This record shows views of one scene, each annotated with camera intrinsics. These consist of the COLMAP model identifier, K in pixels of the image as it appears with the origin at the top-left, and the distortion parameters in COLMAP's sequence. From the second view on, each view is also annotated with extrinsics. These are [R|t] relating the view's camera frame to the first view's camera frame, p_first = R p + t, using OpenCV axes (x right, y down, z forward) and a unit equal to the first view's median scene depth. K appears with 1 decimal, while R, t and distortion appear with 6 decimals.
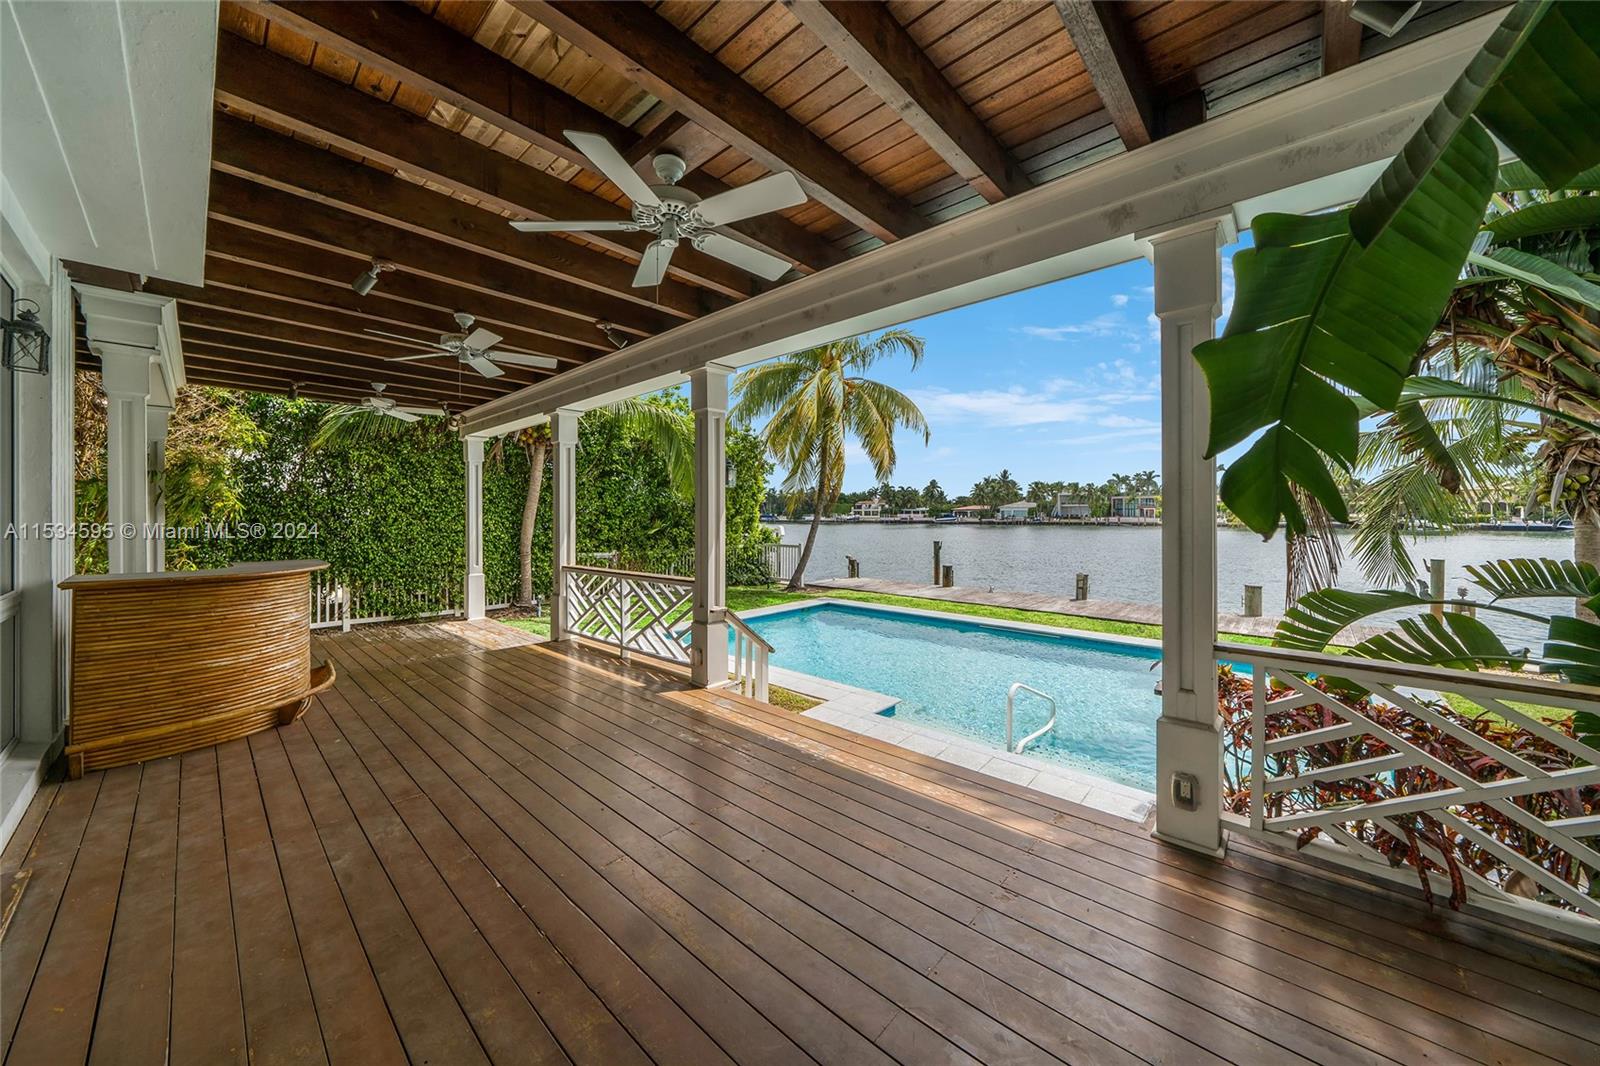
lens RADIAL K [[562.5, 0, 790.0], [0, 562.5, 514.1], [0, 0, 1]] dist [-0.000597, -0.000026]
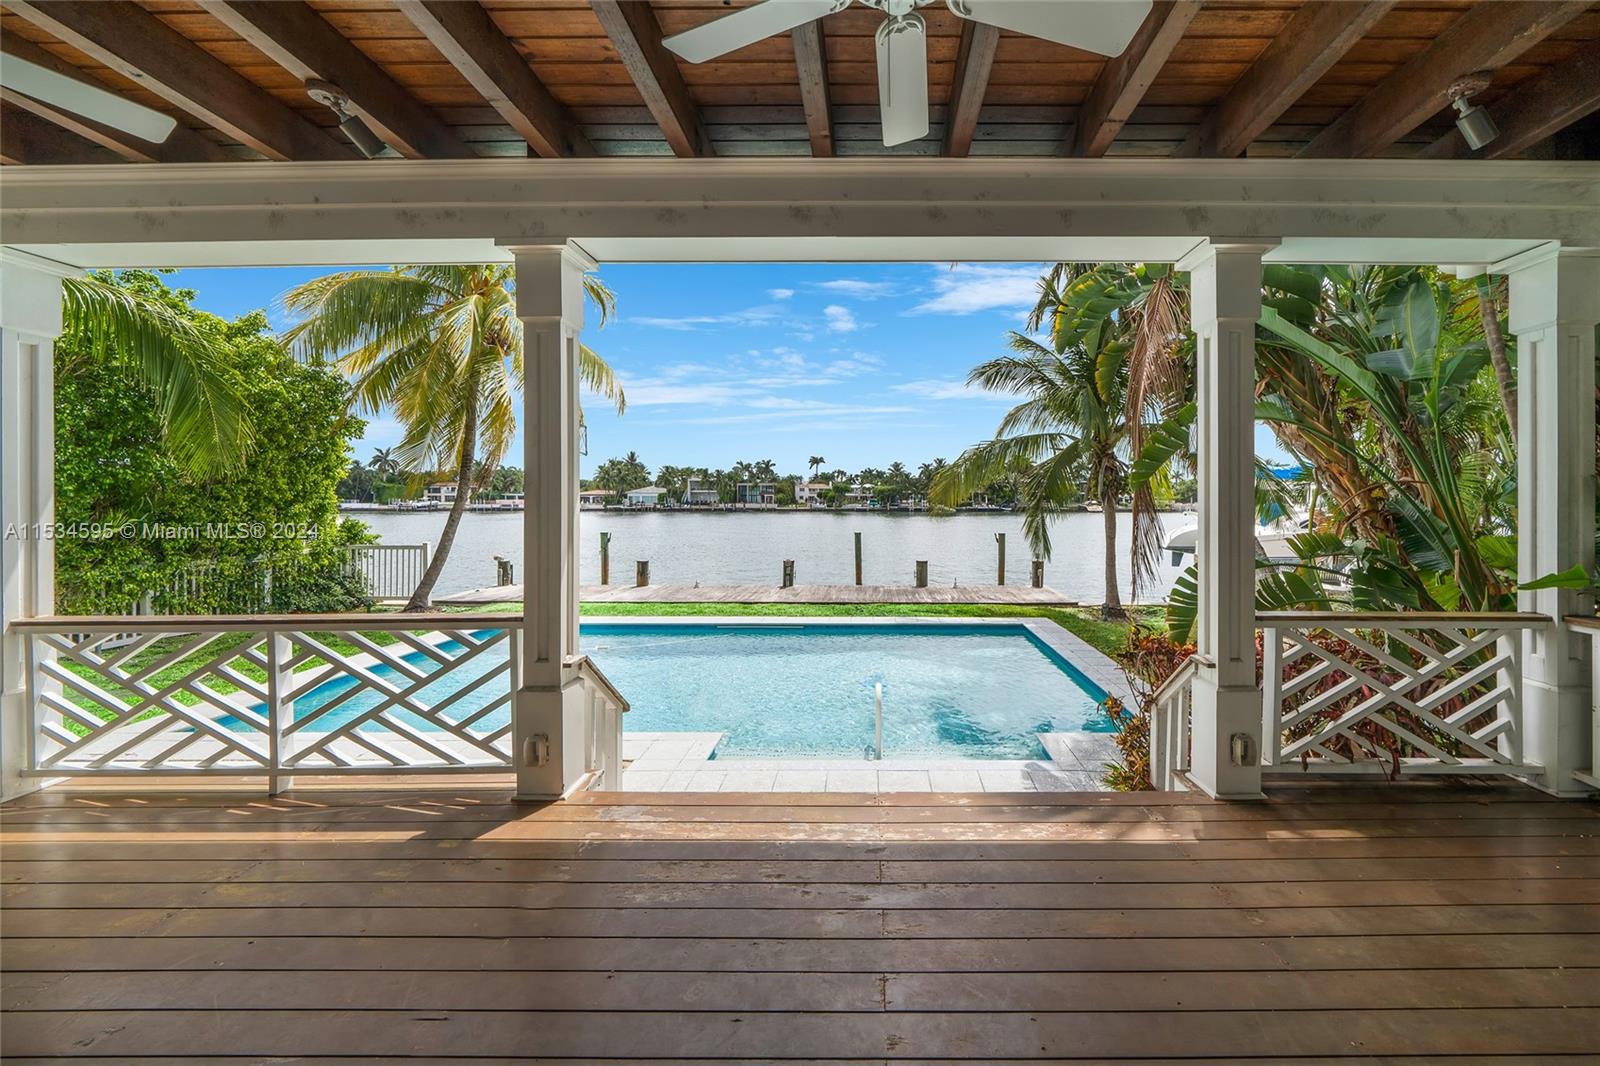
lens RADIAL K [[613.1, 0, 875.8], [0, 613.1, 503.3], [0, 0, 1]] dist [0.000416, -0.000066]
pose [[0.733129, -0.001820, 0.680087, -0.097202], [-0.001734, 0.999988, 0.004545, 0.000111], [-0.680088, -0.004511, 0.733117, 0.090155]]
